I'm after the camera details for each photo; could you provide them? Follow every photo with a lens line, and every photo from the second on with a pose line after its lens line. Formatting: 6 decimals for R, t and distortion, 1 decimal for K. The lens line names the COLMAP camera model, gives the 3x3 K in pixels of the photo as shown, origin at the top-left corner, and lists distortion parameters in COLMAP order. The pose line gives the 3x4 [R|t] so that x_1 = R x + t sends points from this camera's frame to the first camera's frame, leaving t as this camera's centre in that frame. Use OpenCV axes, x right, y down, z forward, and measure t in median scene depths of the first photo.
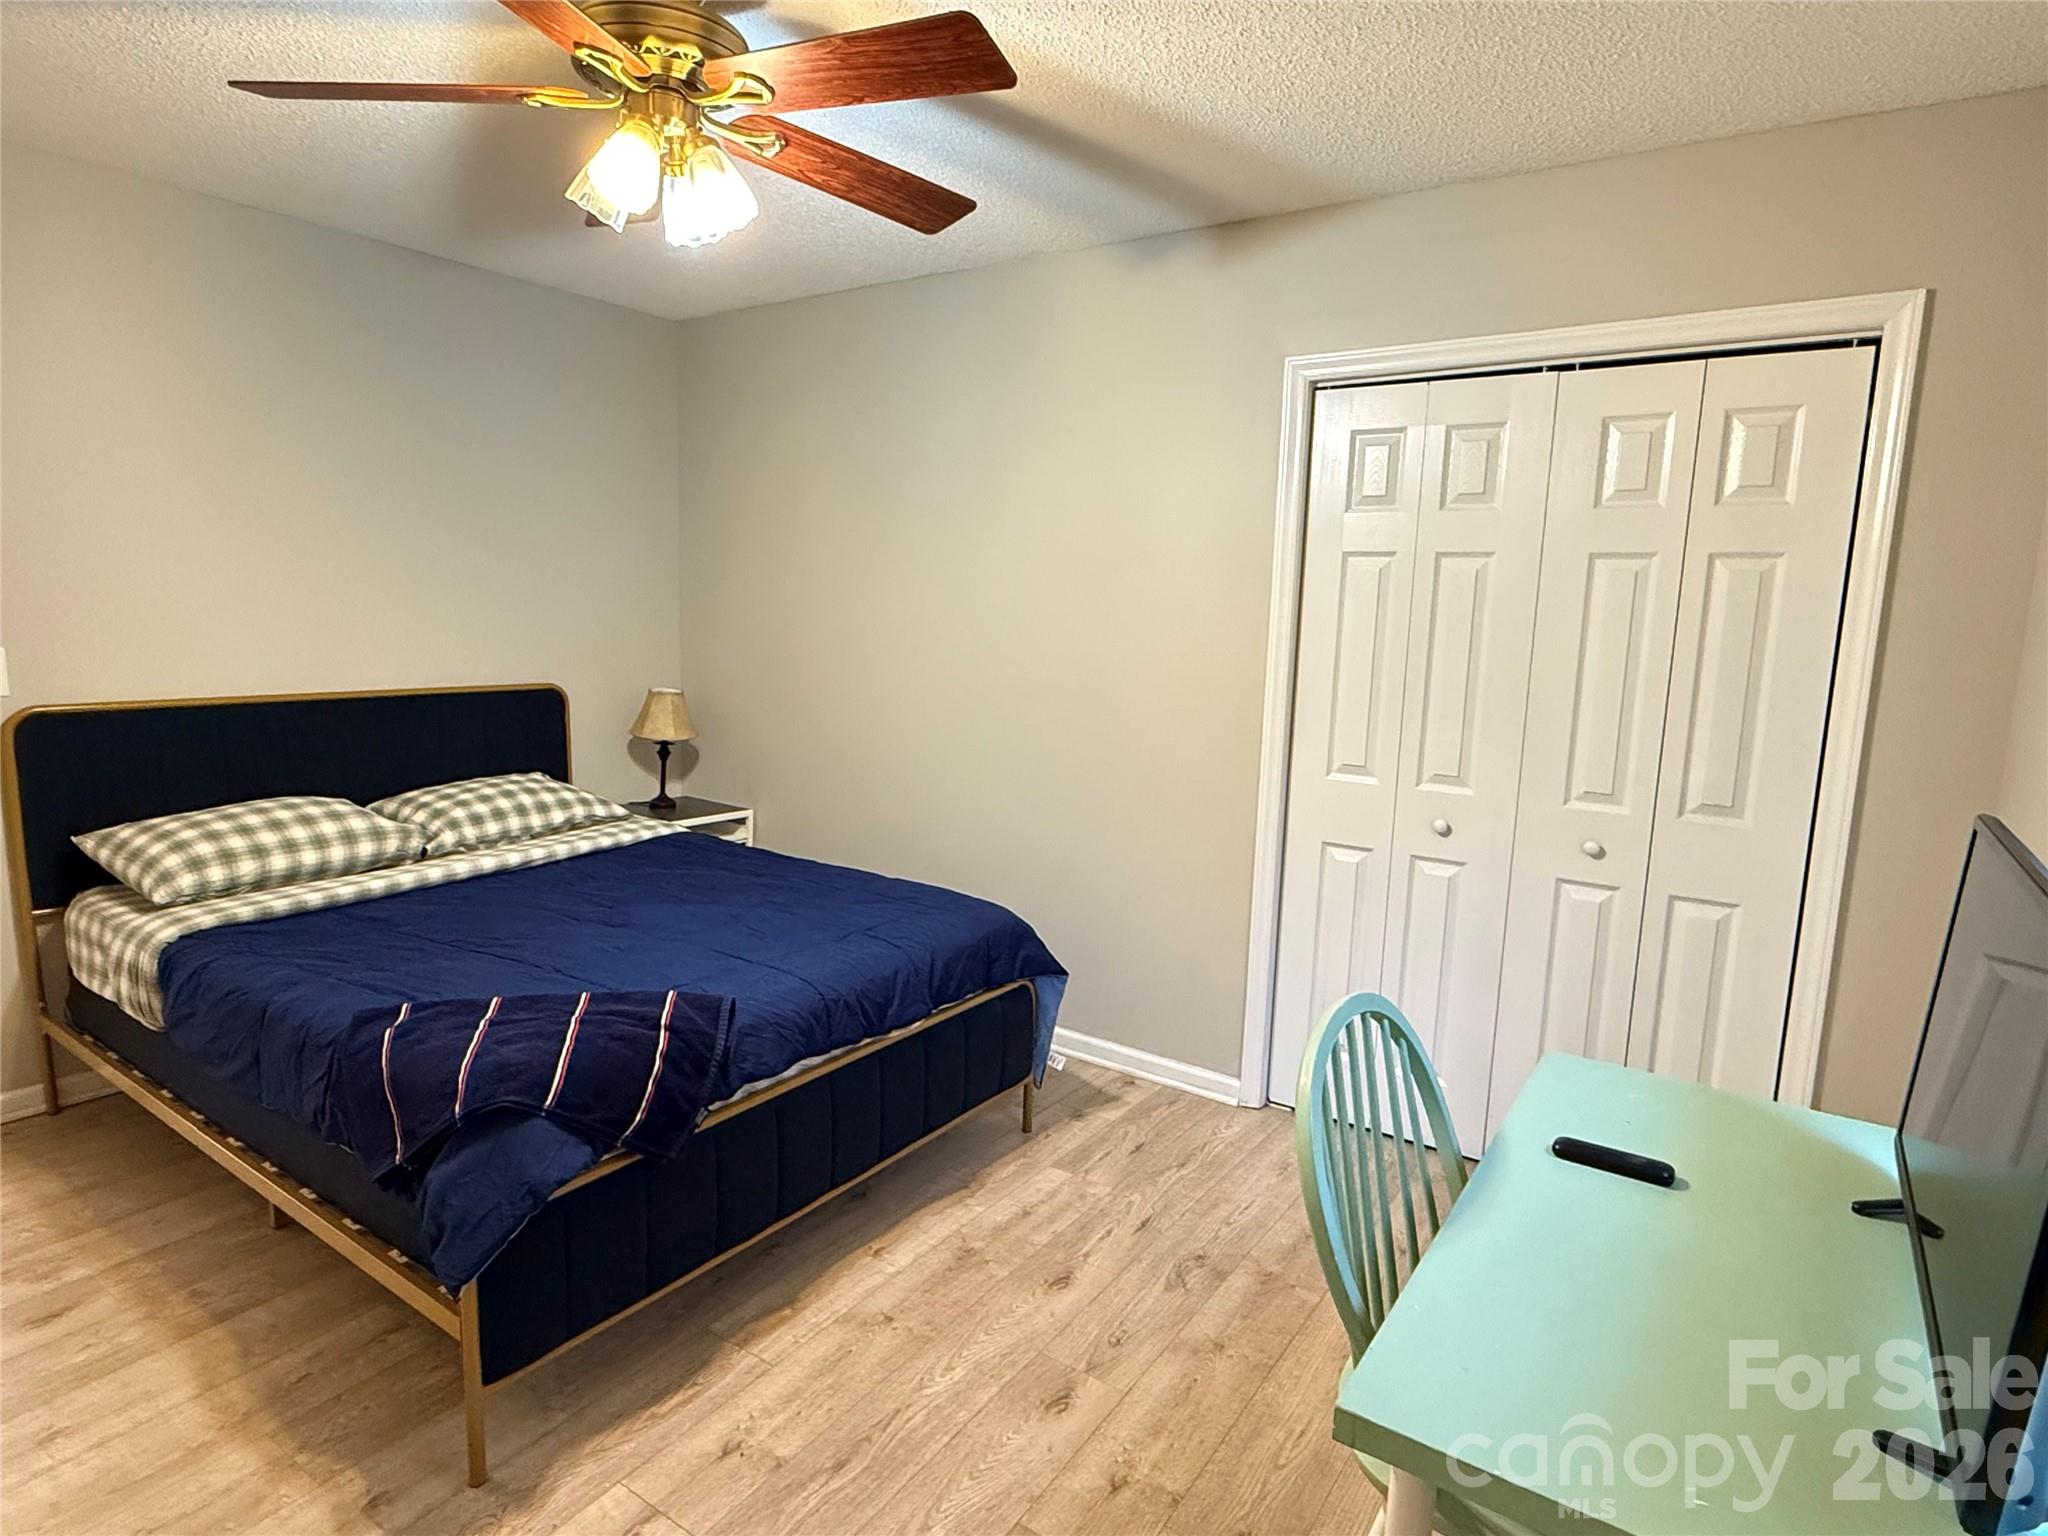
lens RADIAL K [[1128.3, 0, 1029.1], [0, 1128.3, 774.0], [0, 0, 1]] dist [-0.001803, 0.000511]
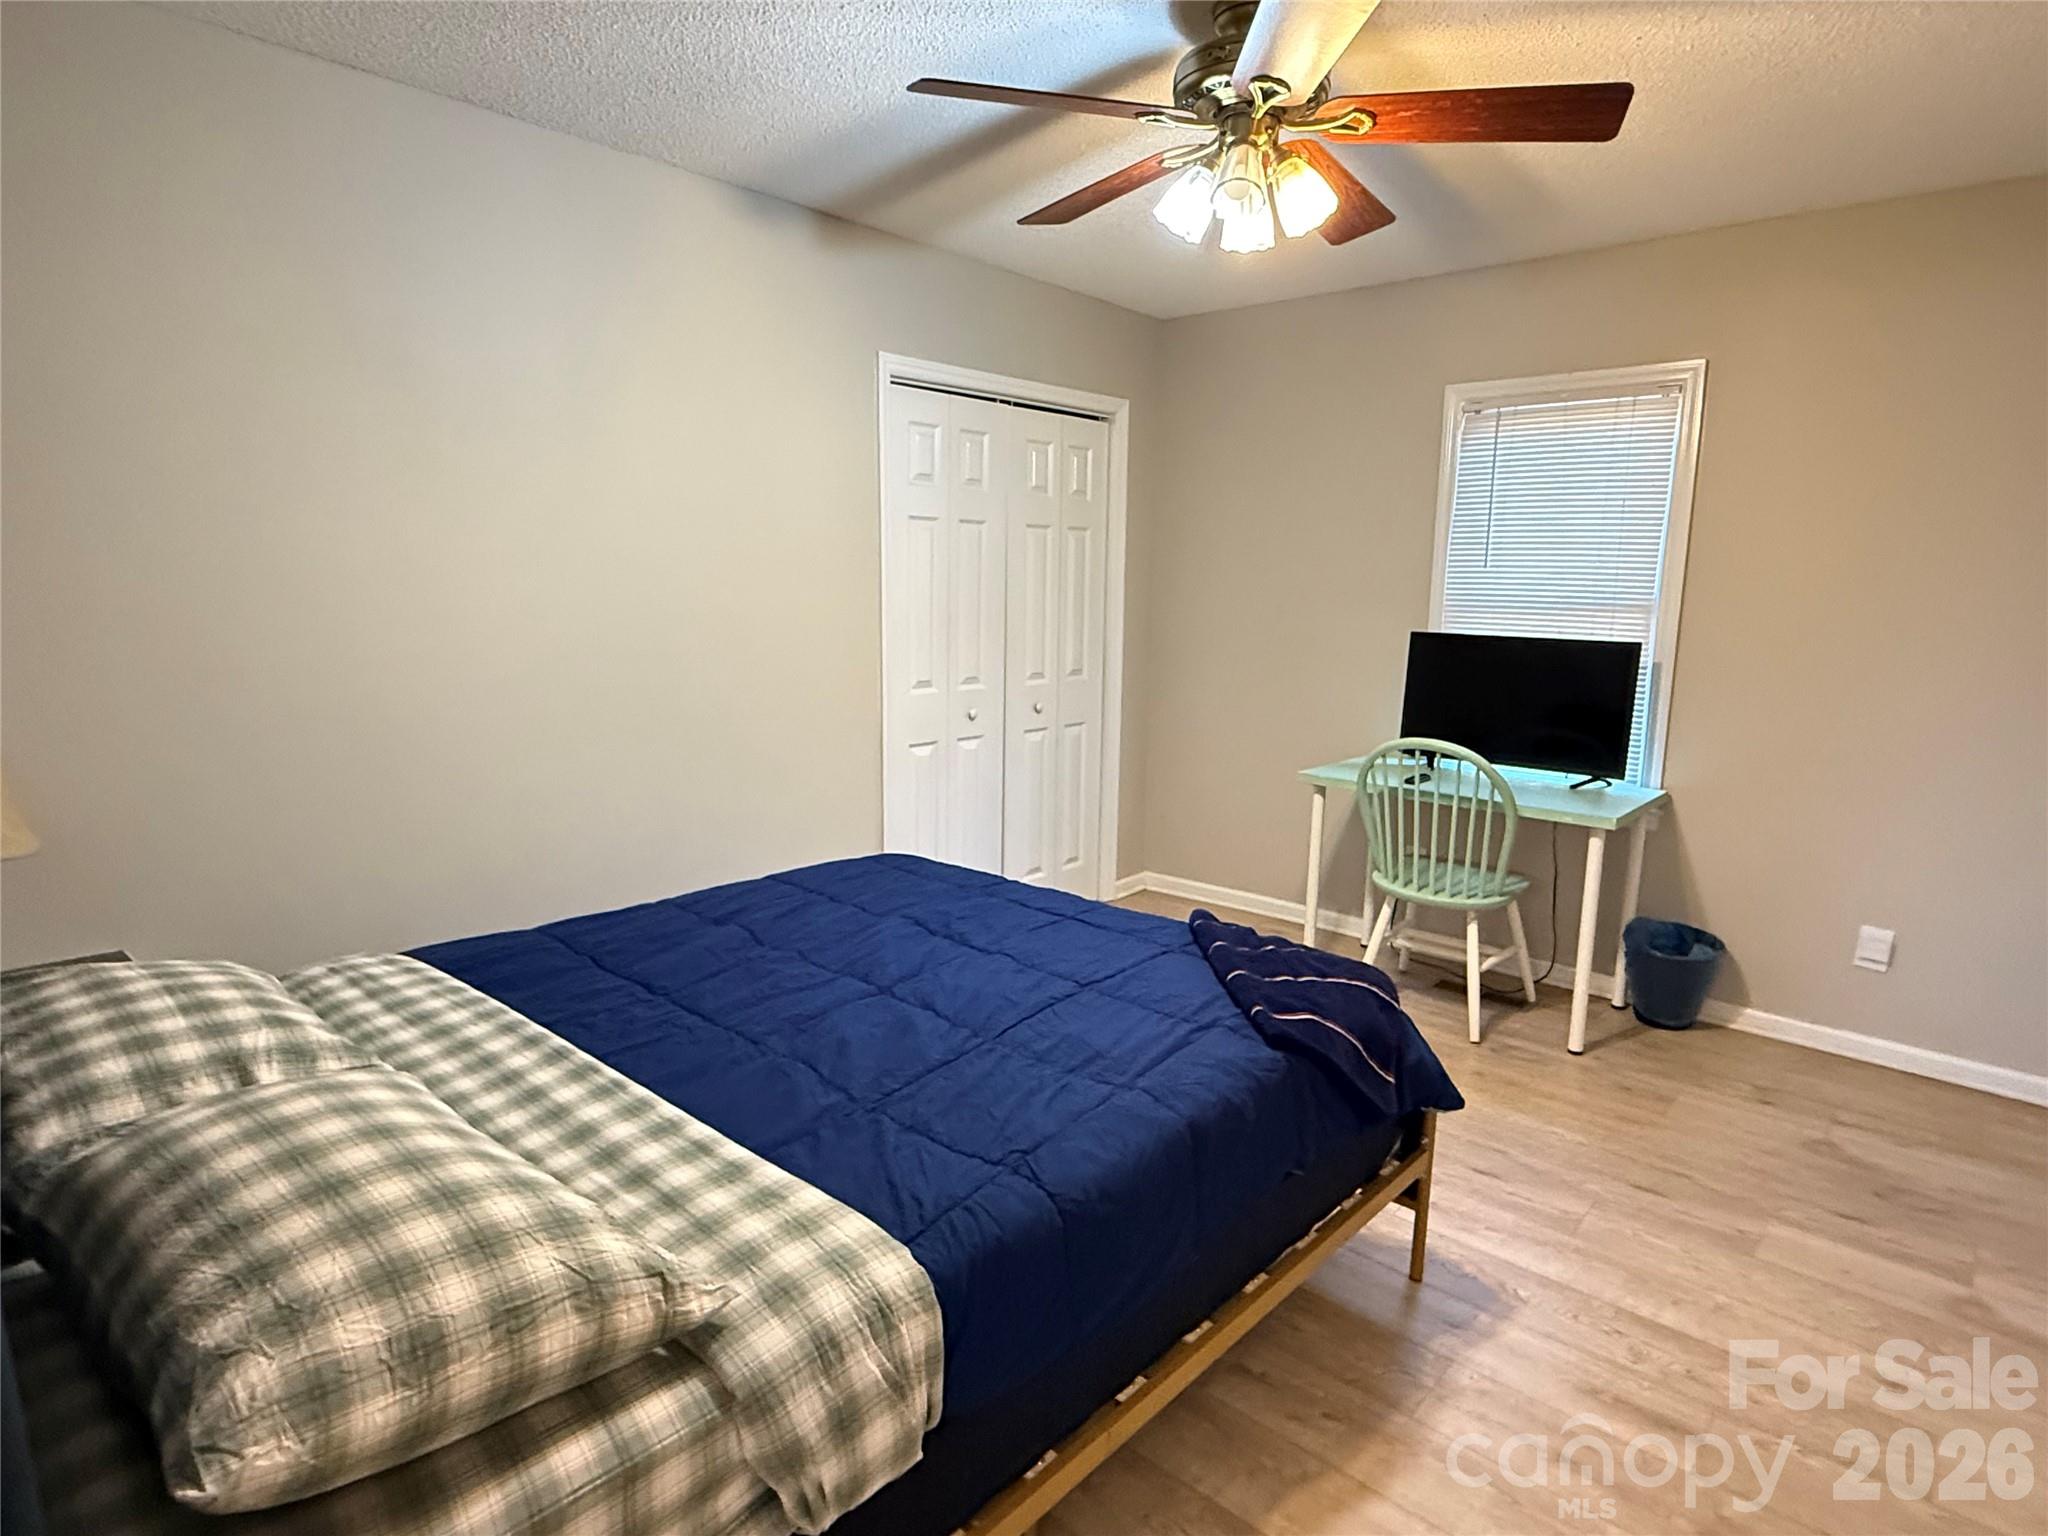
lens RADIAL K [[1128.3, 0, 1029.1], [0, 1128.3, 774.0], [0, 0, 1]] dist [-0.001803, 0.000511]
pose [[0.116411, -0.198195, 0.973225, -1.115142], [0.140220, 0.973352, 0.181449, -0.138397], [-0.983253, 0.115343, 0.141100, 0.798008]]
